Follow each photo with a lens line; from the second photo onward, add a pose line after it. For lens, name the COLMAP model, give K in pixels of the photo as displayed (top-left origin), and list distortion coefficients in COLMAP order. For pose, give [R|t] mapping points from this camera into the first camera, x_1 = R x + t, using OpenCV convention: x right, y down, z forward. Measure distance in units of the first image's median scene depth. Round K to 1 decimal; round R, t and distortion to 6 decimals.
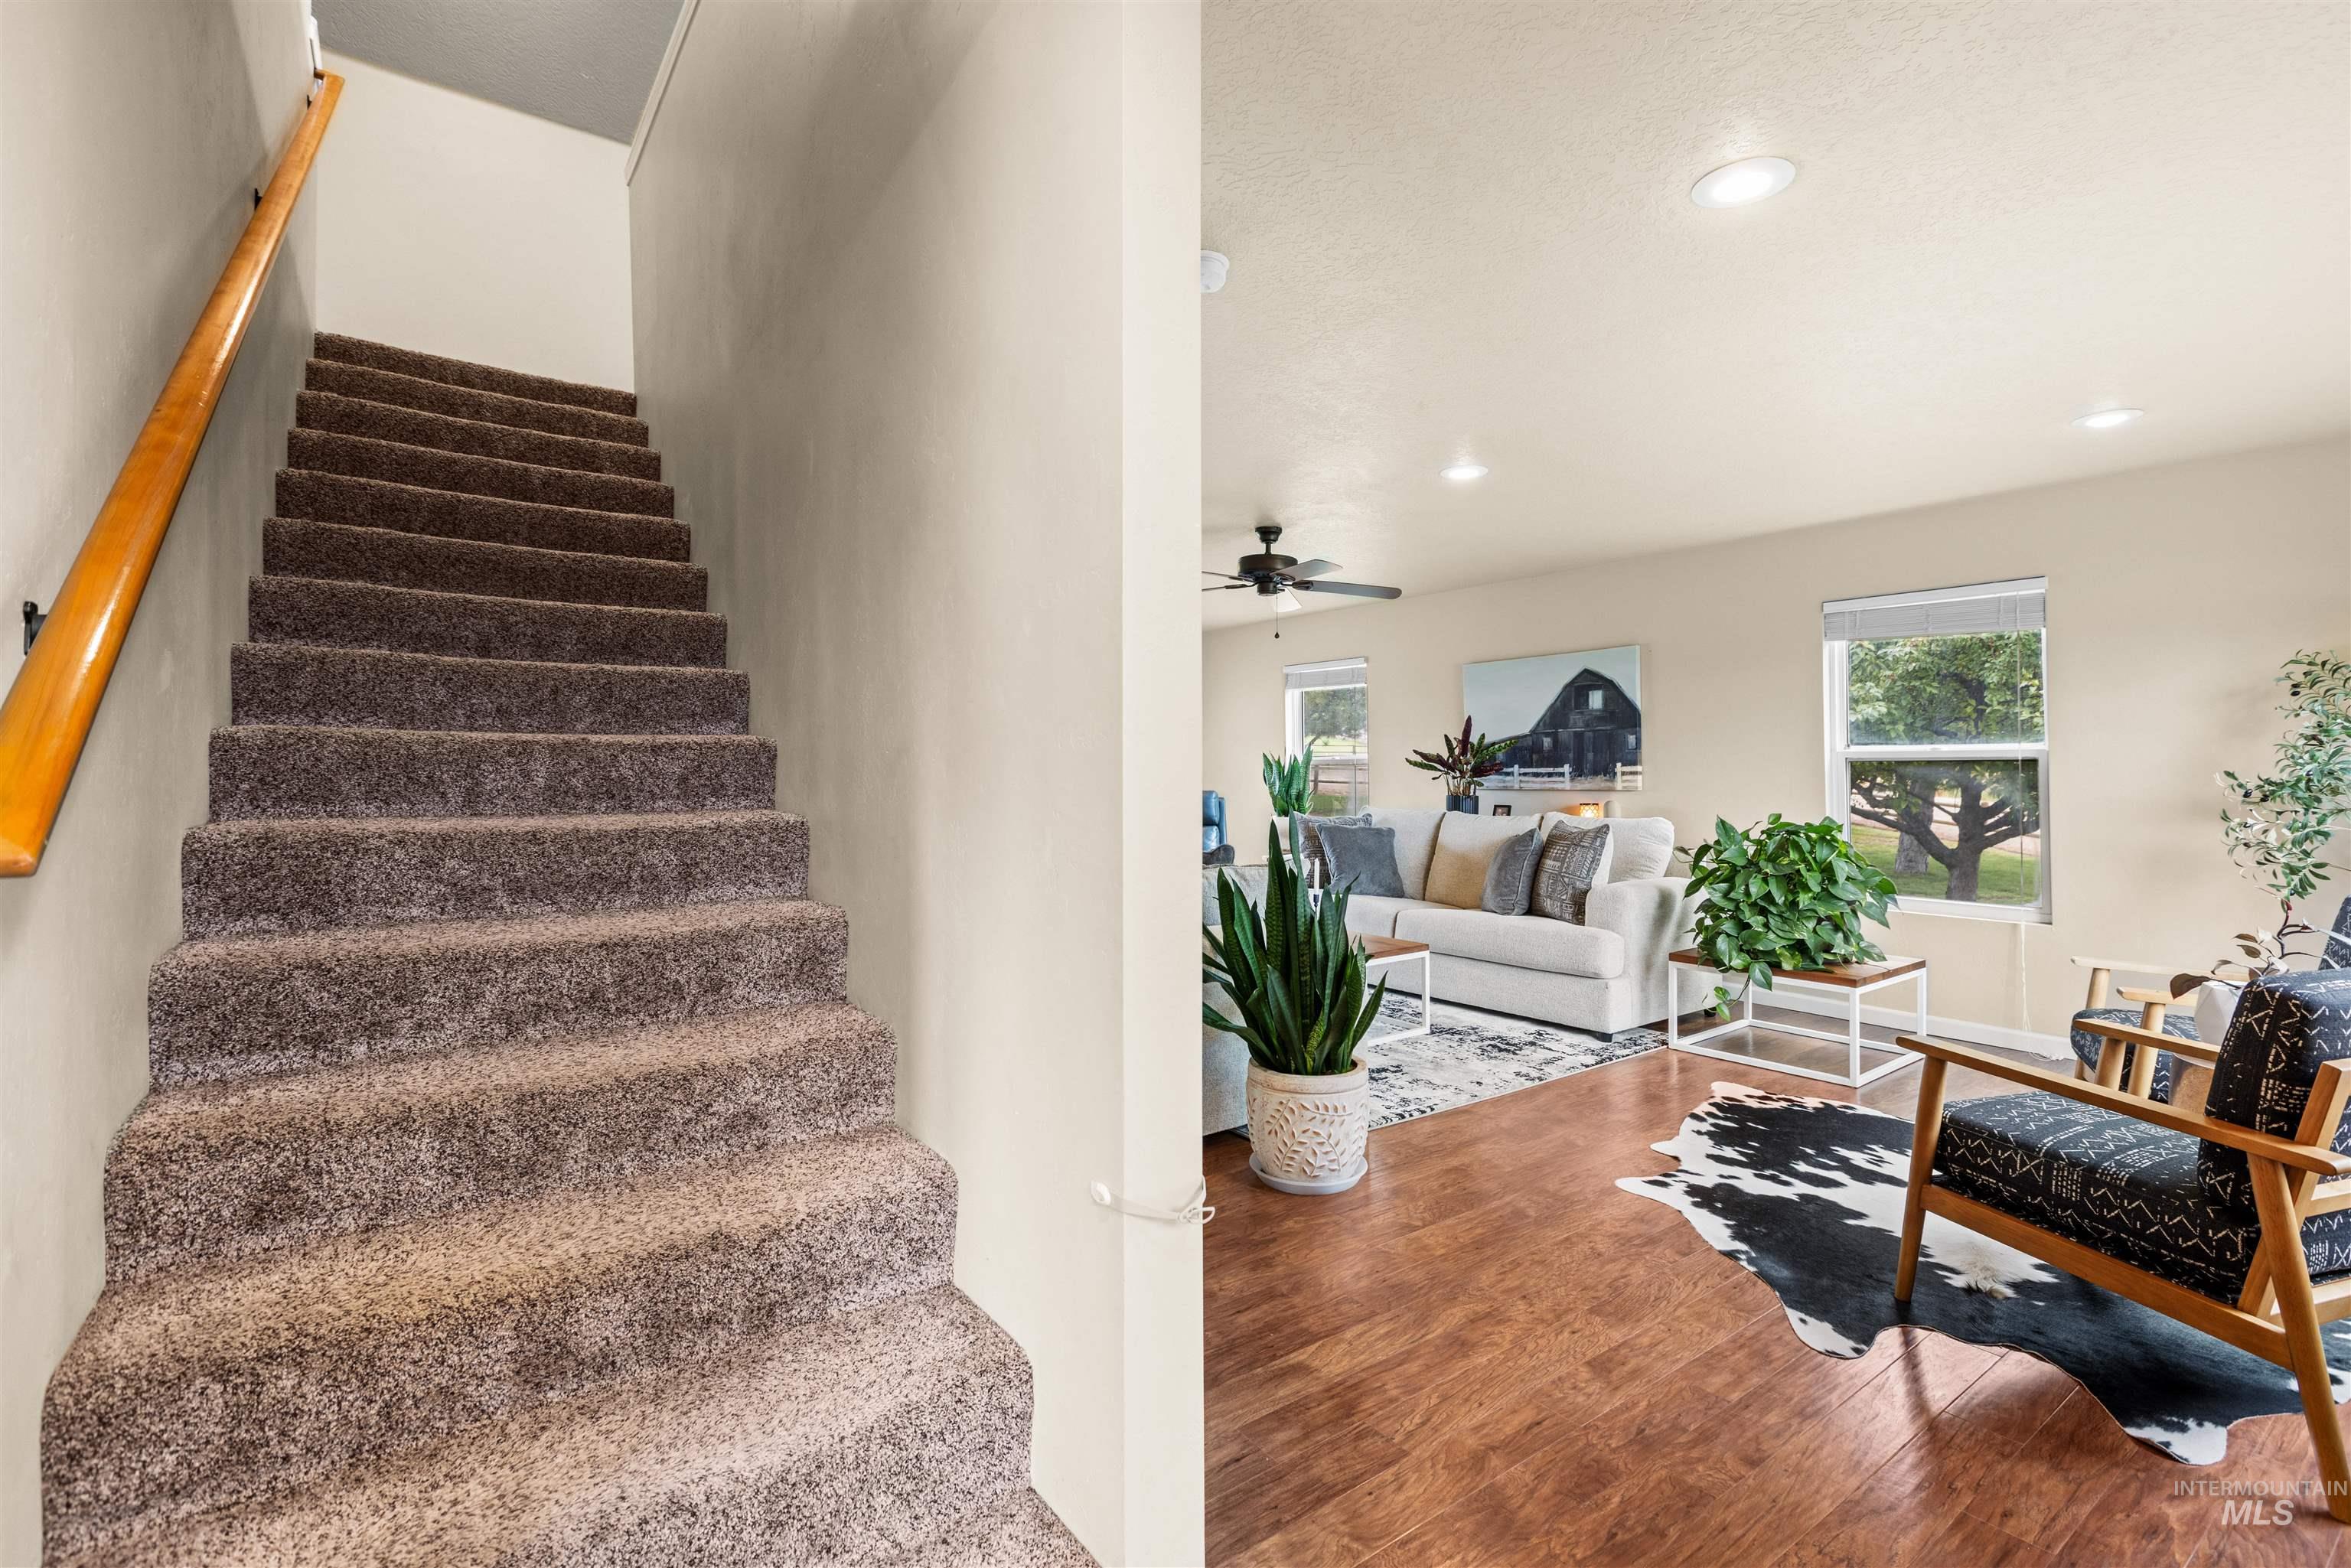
lens RADIAL K [[1069.9, 0, 1177.9], [0, 1069.9, 748.7], [0, 0, 1]] dist [-0.010937, 0.003009]
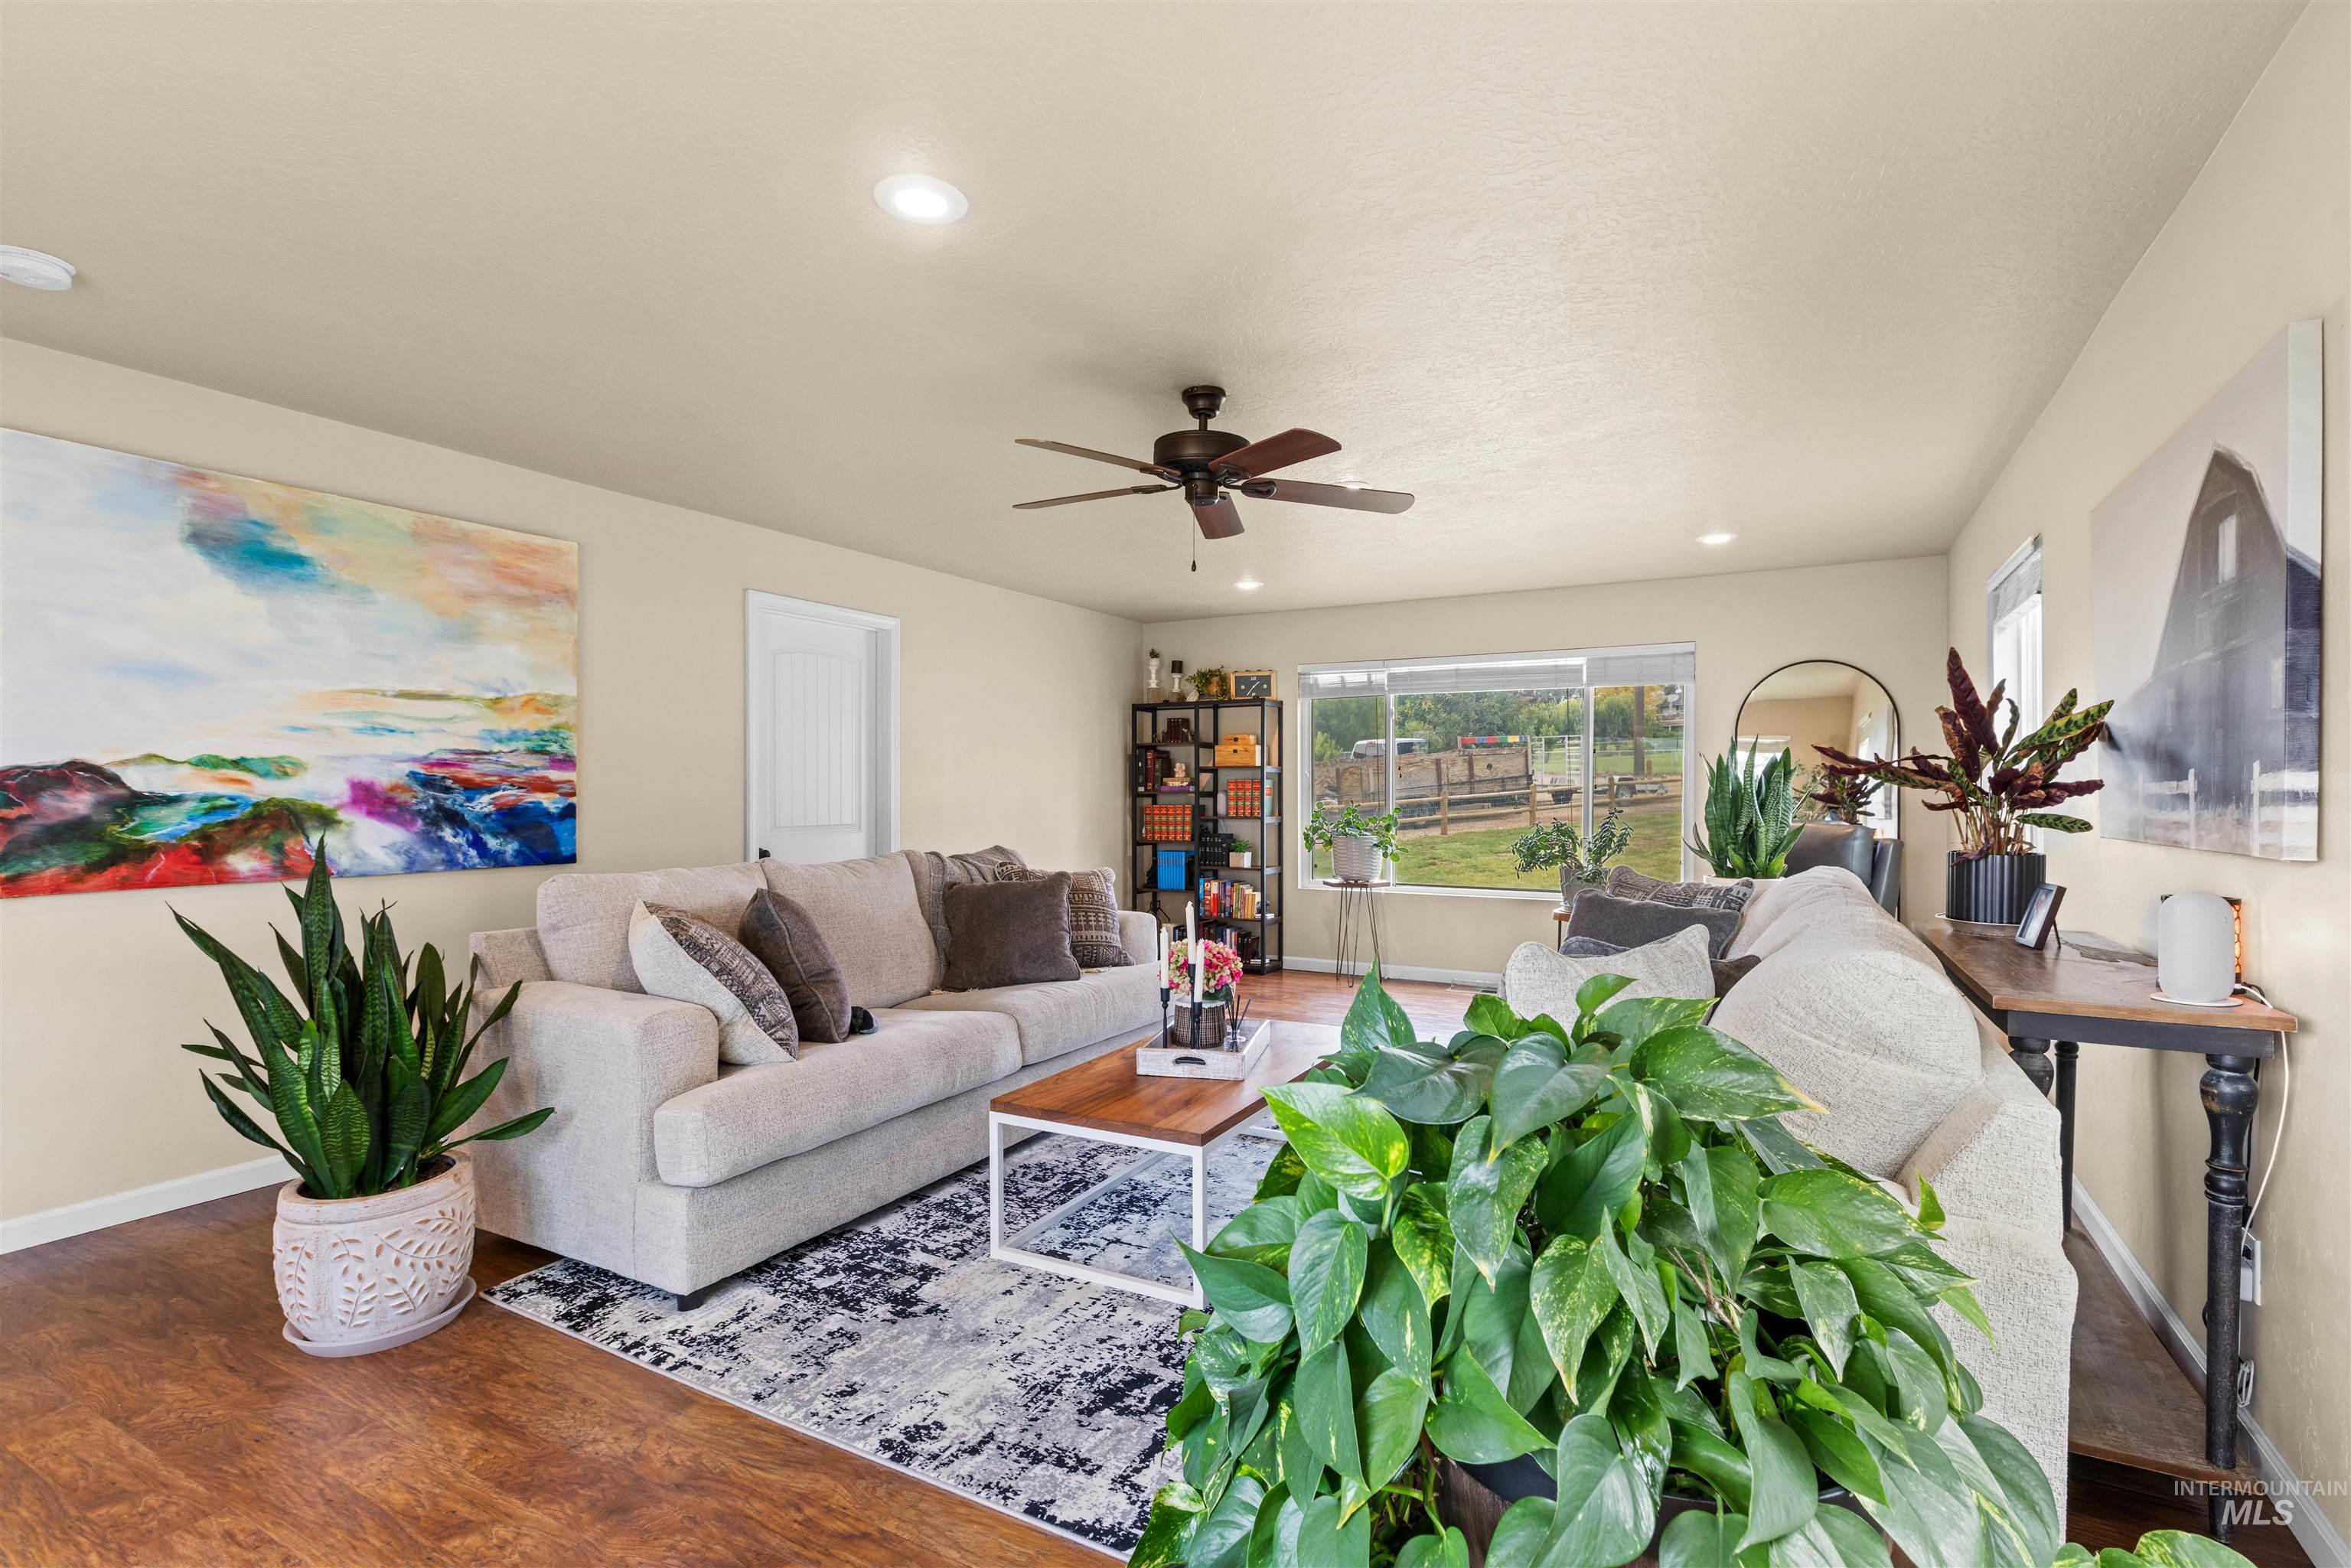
lens RADIAL K [[1069.9, 0, 1160.3], [0, 1069.9, 793.7], [0, 0, 1]] dist [-0.010937, 0.003009]
pose [[0.432273, 0.003736, -0.901735, 0.900121], [0.019586, 0.999717, 0.013531, 0.020274], [0.901530, -0.023511, 0.432078, 1.019146]]
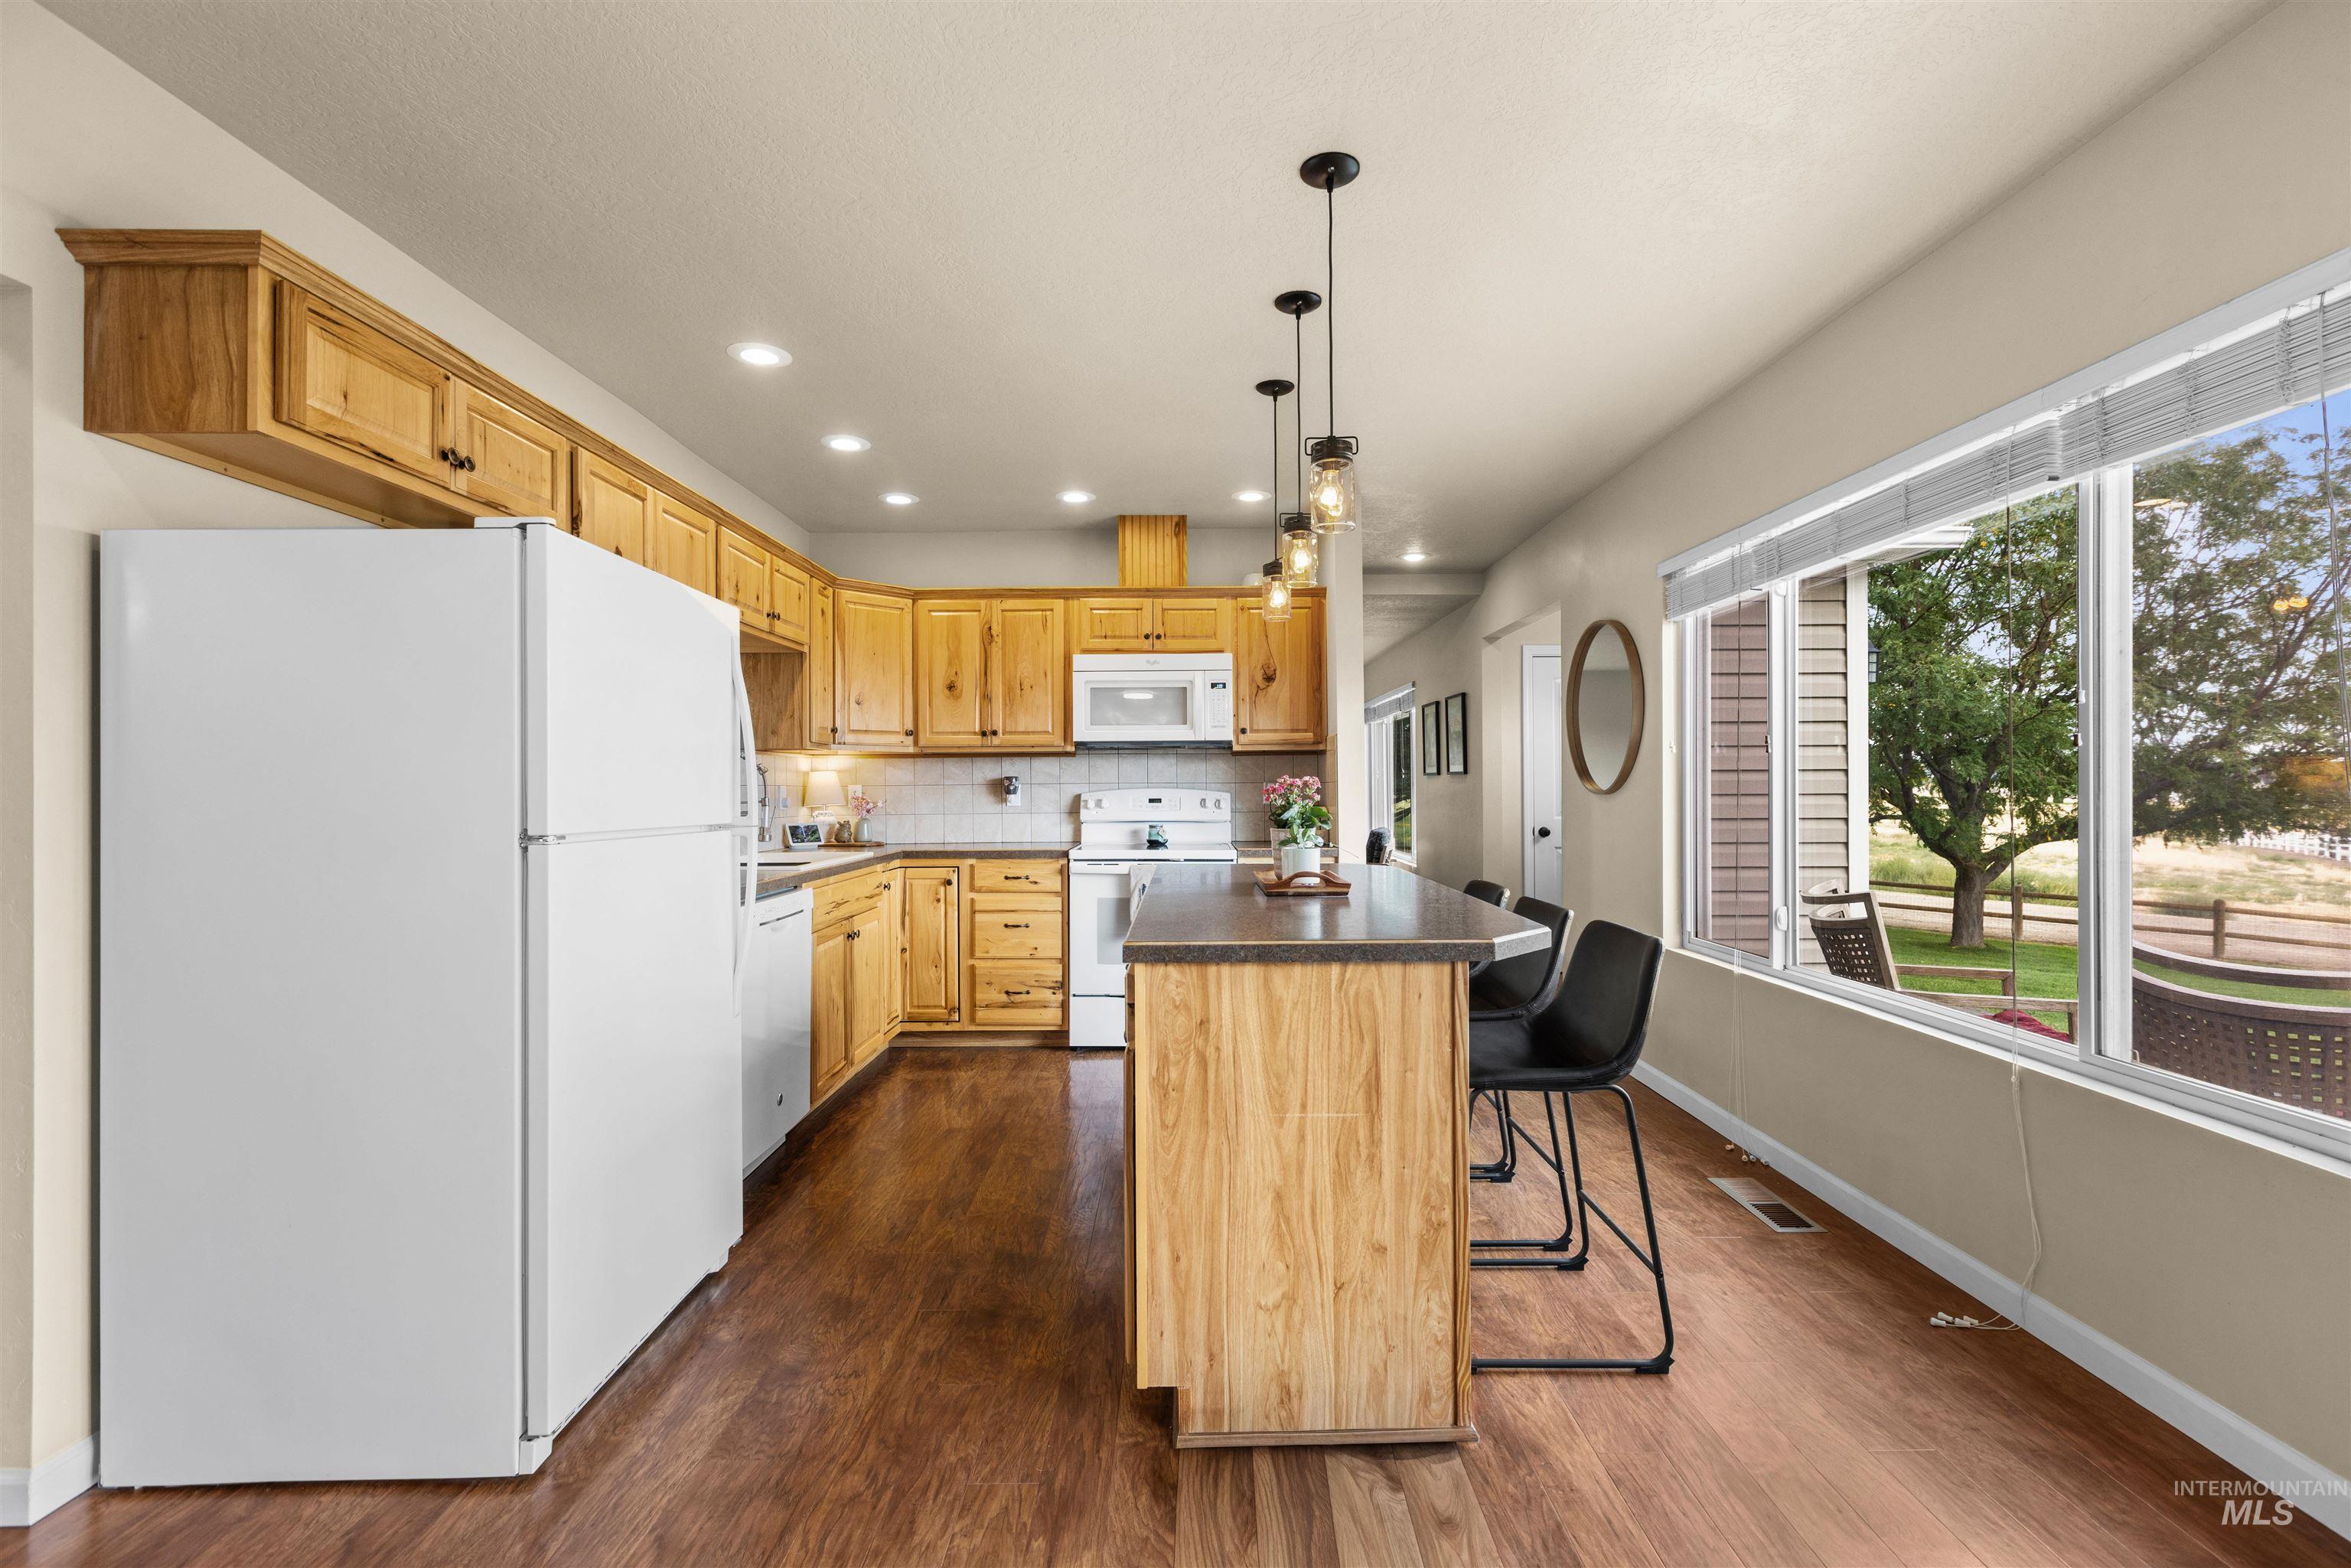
lens RADIAL K [[1060.4, 0, 1181.4], [0, 1060.4, 778.8], [0, 0, 1]] dist [-0.000696, 0.000370]
pose [[0.590353, 0.002928, 0.807140, -1.601235], [-0.011852, 0.999917, 0.005042, -0.009980], [-0.807058, -0.012543, 0.590339, -0.524048]]
